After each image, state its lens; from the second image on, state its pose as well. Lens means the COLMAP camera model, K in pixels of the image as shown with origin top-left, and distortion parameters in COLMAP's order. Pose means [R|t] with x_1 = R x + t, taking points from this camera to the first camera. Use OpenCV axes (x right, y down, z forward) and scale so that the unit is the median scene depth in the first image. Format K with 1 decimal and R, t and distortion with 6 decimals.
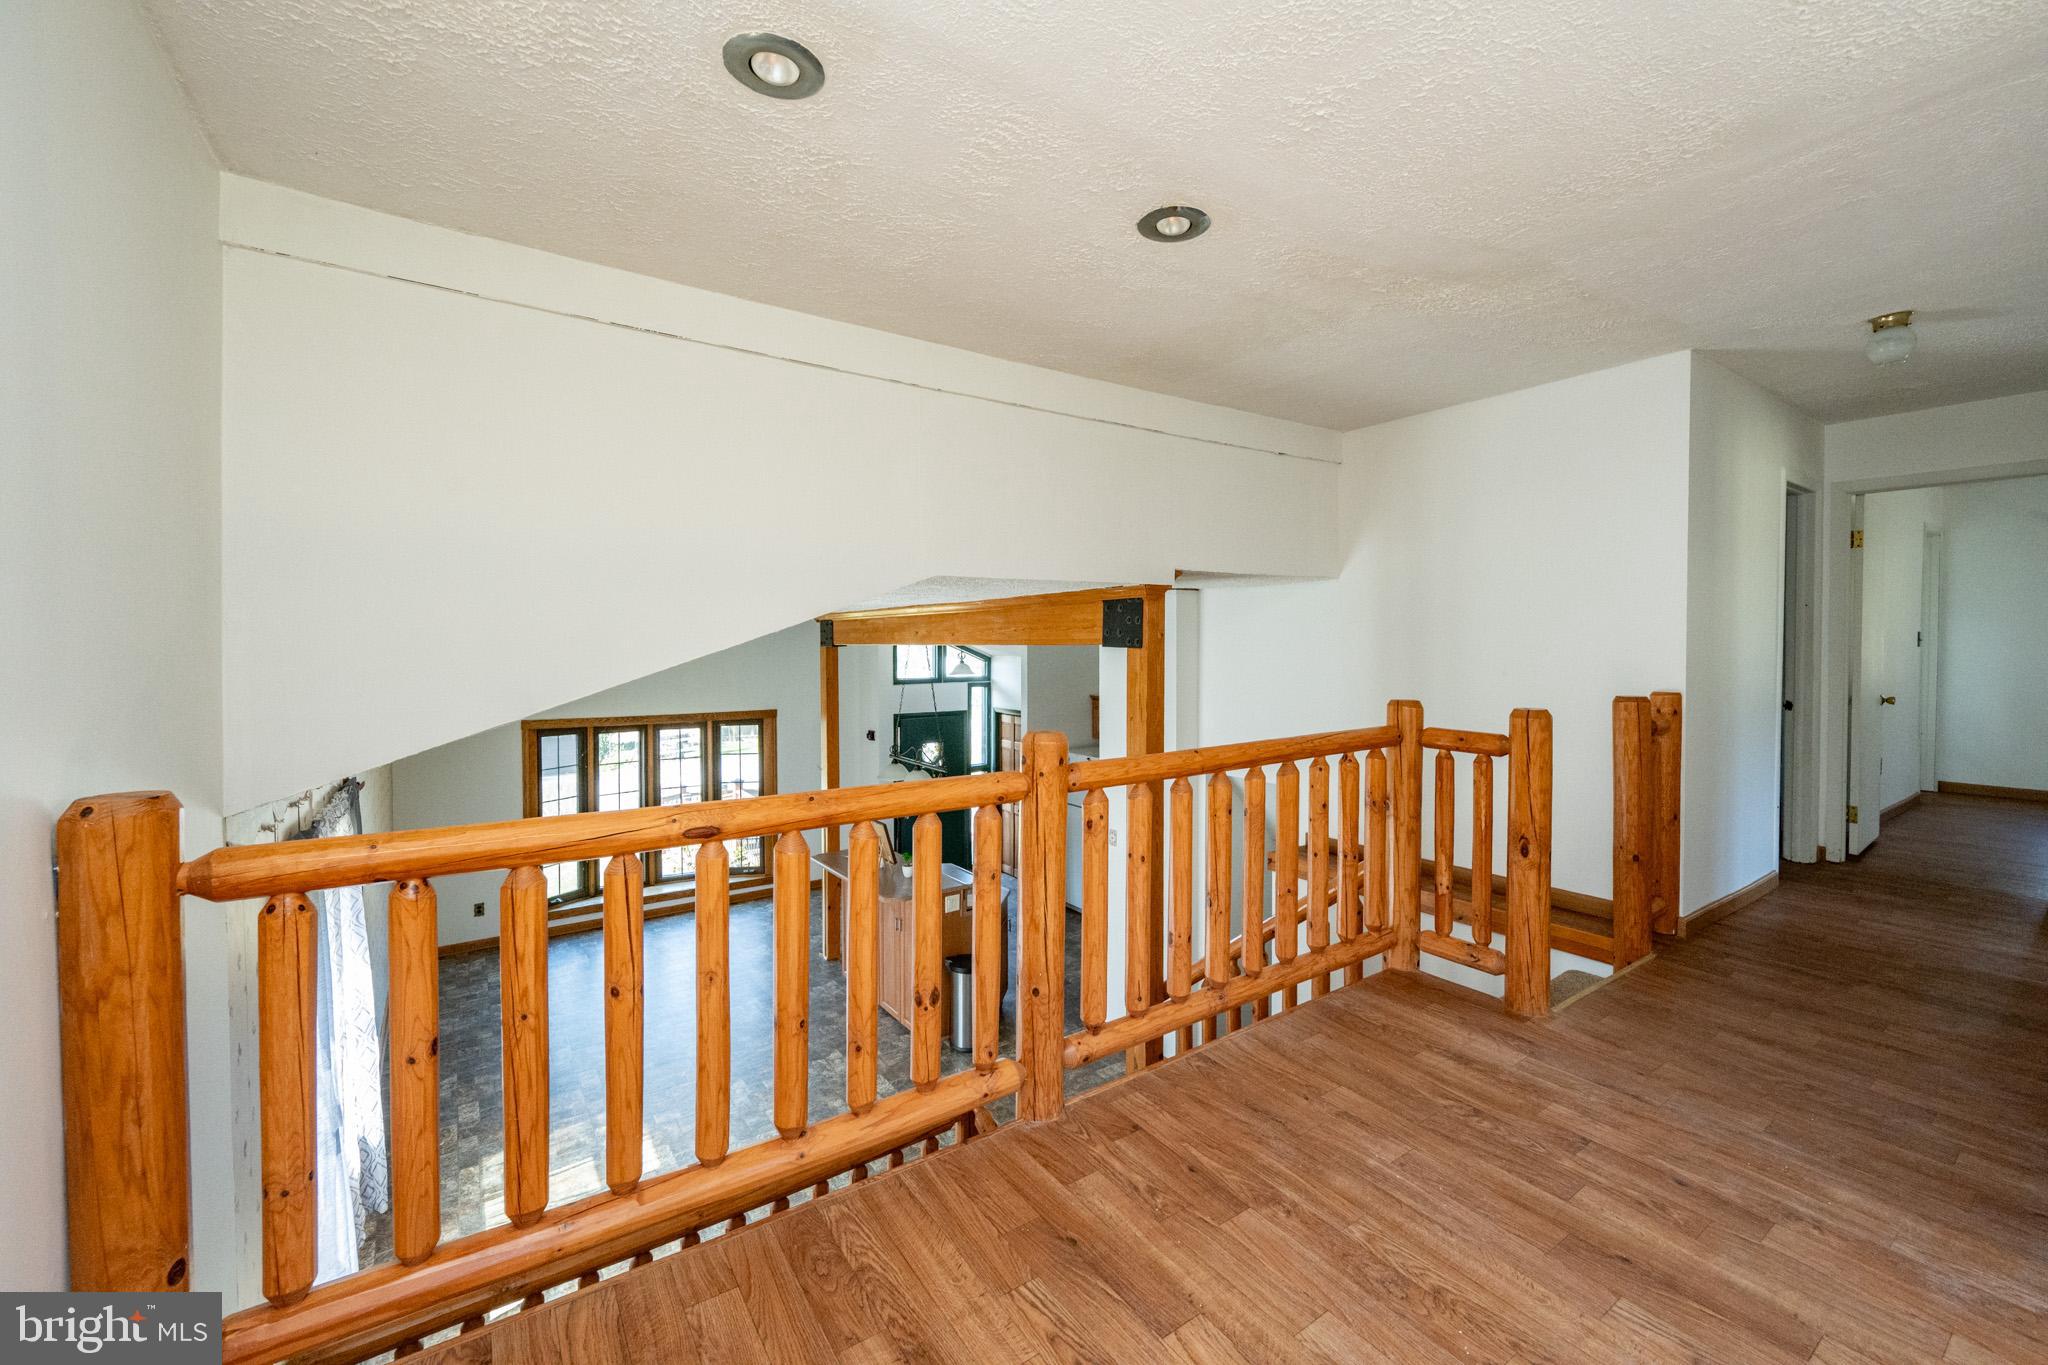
lens RADIAL K [[841.6, 0, 1016.3], [0, 841.6, 641.2], [0, 0, 1]] dist [0.001481, -0.000180]
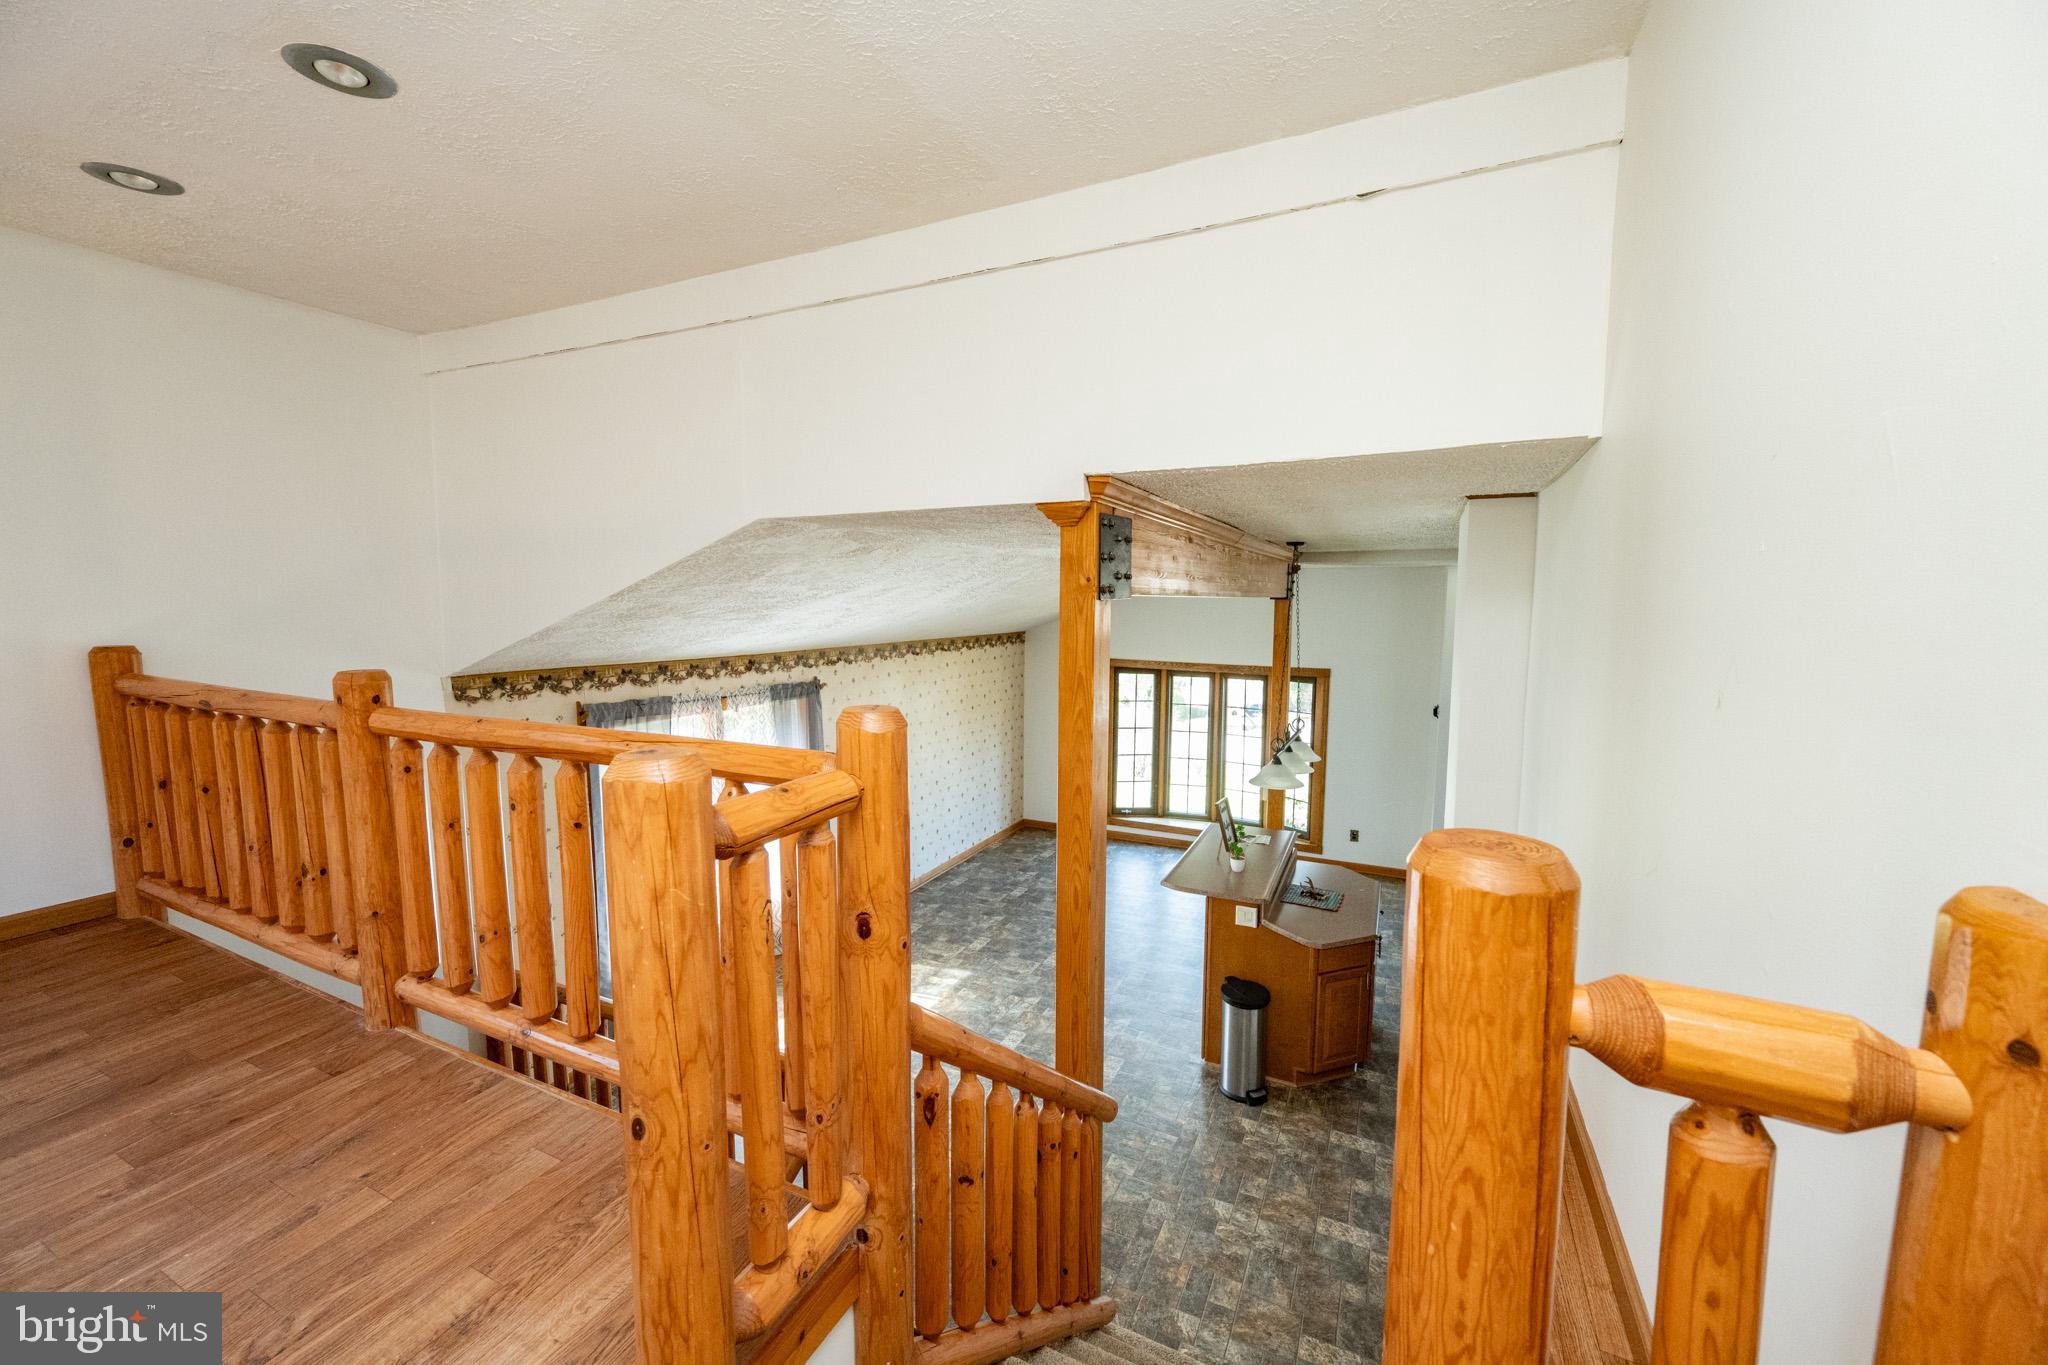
lens RADIAL K [[803.0, 0, 1024.0], [0, 803.0, 682.5], [0, 0, 1]] dist [-0.001698, -0.000288]
pose [[0.504507, 0.103931, -0.857130, 0.505624], [-0.011893, 0.993471, 0.113463, 0.001224], [0.863326, -0.047049, 0.502449, 0.480499]]
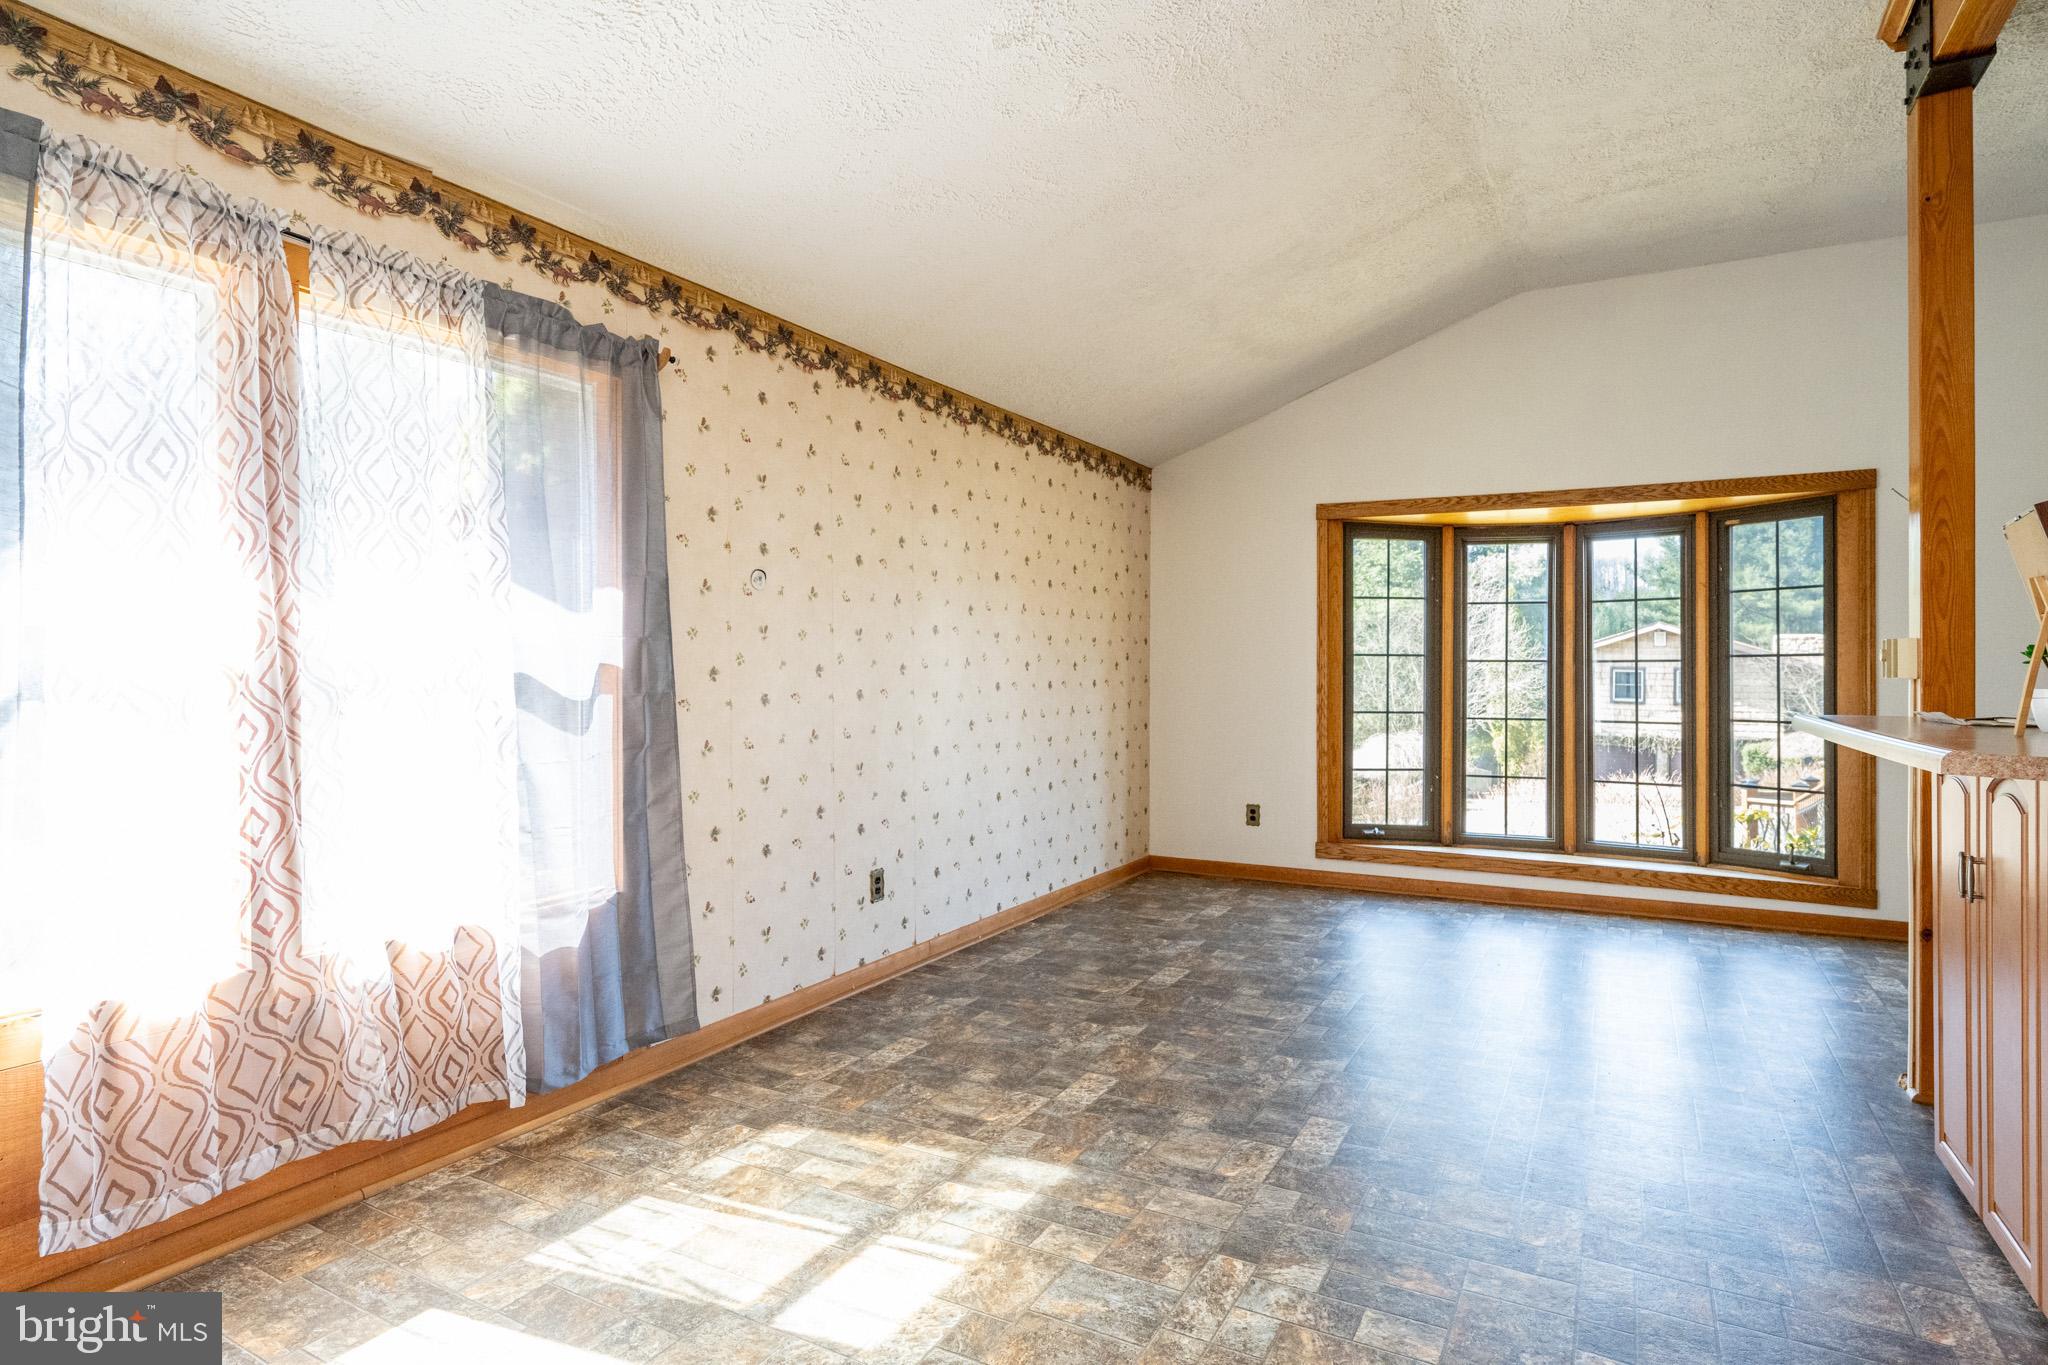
lens RADIAL K [[1080.6, 0, 1029.9], [0, 1080.6, 664.9], [0, 0, 1]] dist [-0.002156, 0.000712]
pose [[0.453658, 0.007450, -0.891145, -0.023158], [-0.007185, 0.999963, 0.004702, 0.298473], [0.891147, 0.004269, 0.453695, 0.721477]]
